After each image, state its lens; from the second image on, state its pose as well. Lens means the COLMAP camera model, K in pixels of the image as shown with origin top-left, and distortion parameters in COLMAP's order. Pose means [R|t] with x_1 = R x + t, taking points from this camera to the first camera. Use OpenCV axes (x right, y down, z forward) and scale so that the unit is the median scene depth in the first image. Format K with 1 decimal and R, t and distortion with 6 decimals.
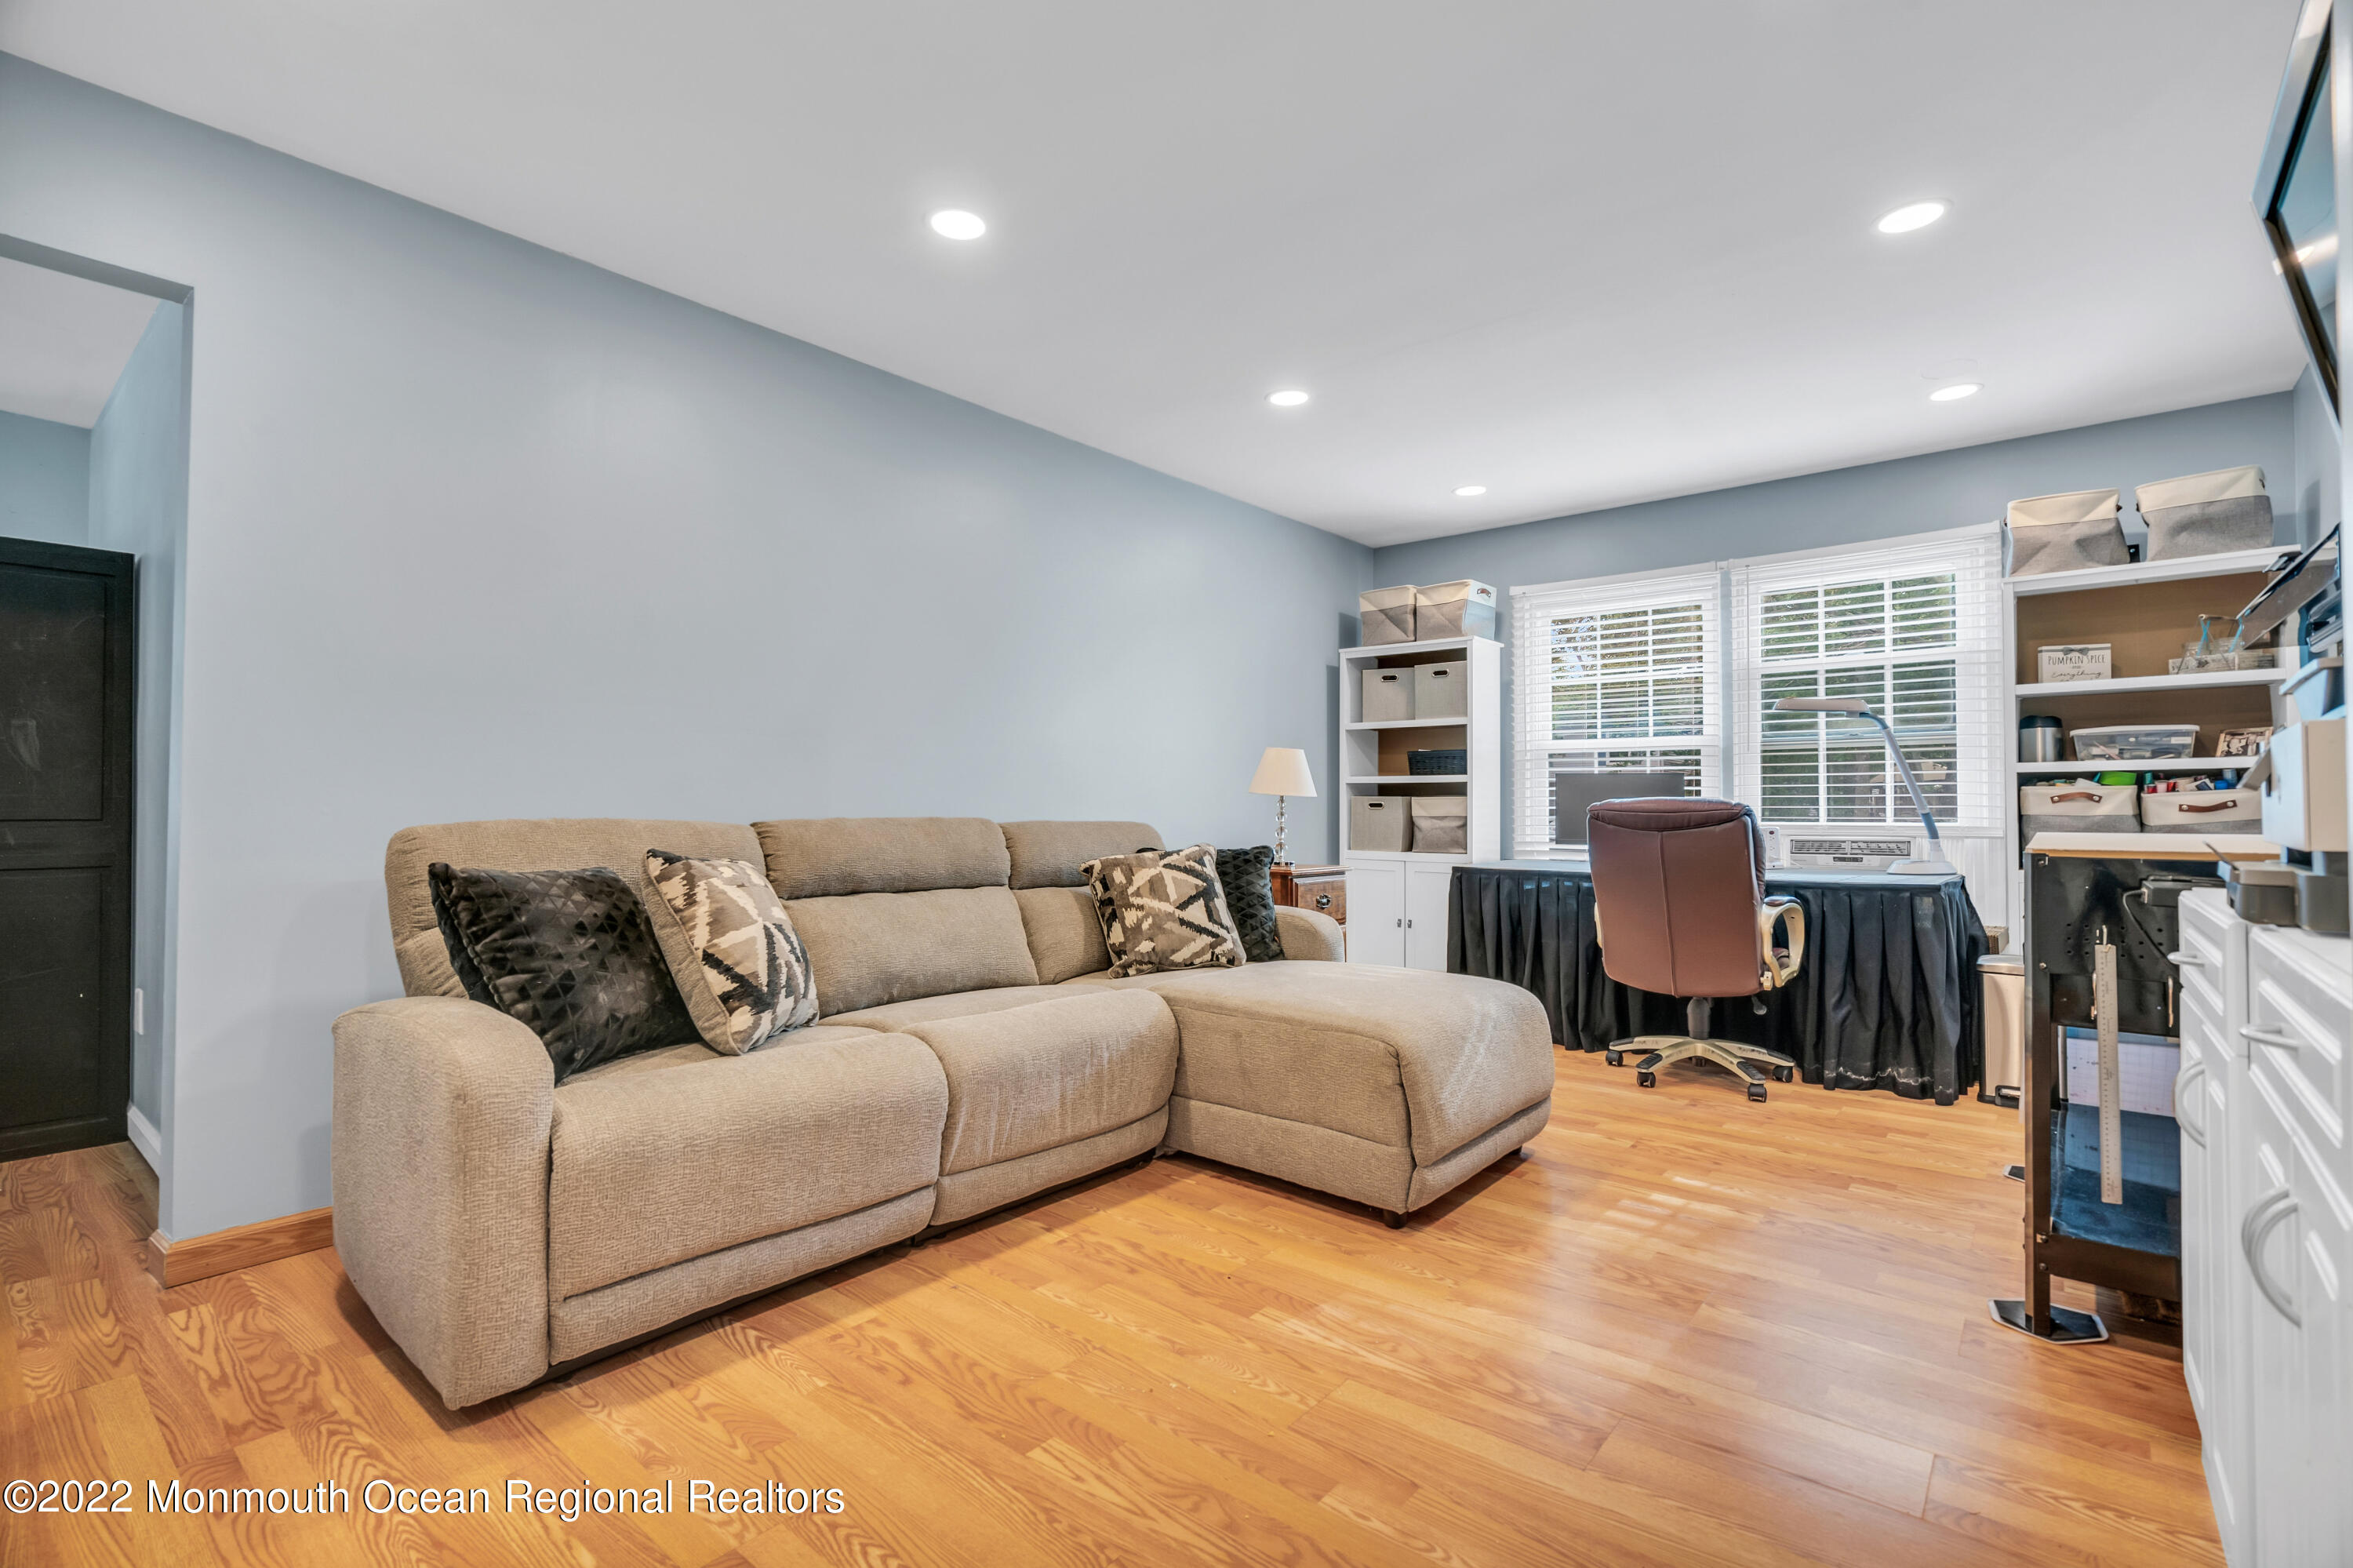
lens RADIAL K [[1074.2, 0, 1176.5], [0, 1074.2, 784.0], [0, 0, 1]] dist [-0.001566, 0.000032]
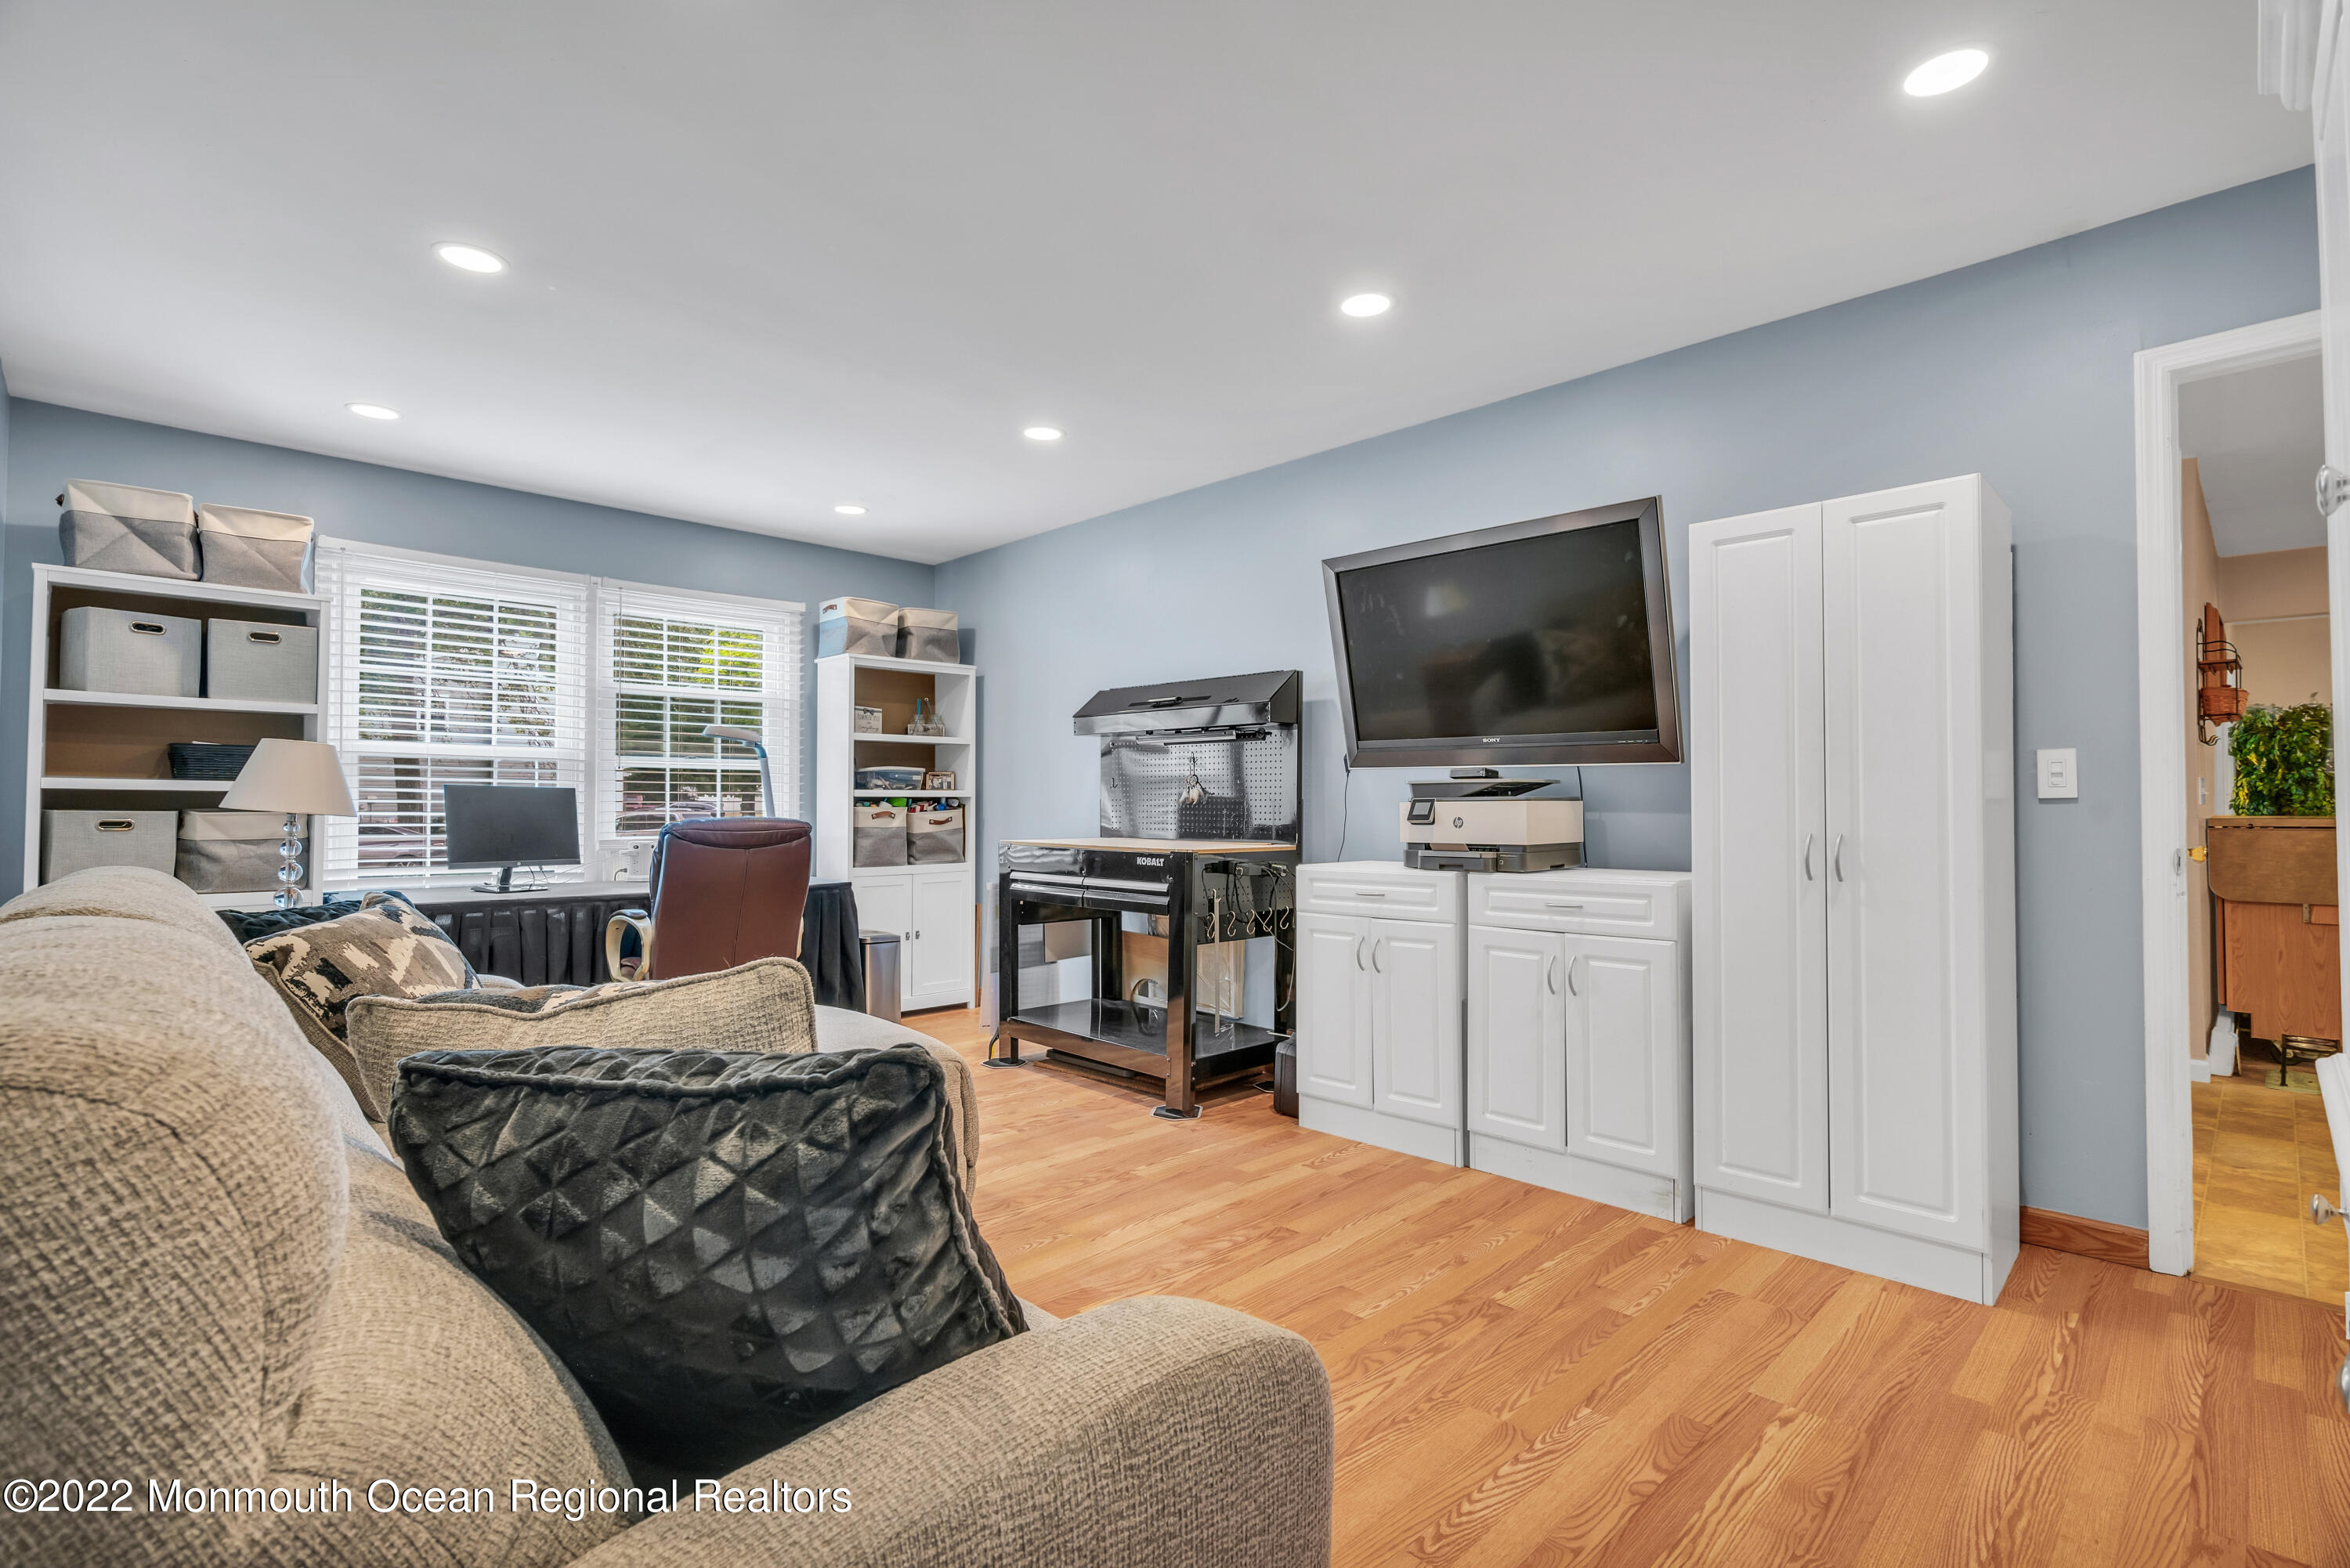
lens RADIAL K [[1085.6, 0, 1171.3], [0, 1085.6, 794.6], [0, 0, 1]] dist [-0.002094, 0.000266]
pose [[0.100959, 0.014245, 0.994789, -0.551872], [-0.021602, 0.999693, -0.012123, -0.005505], [-0.994656, -0.020266, 0.101235, 0.456745]]
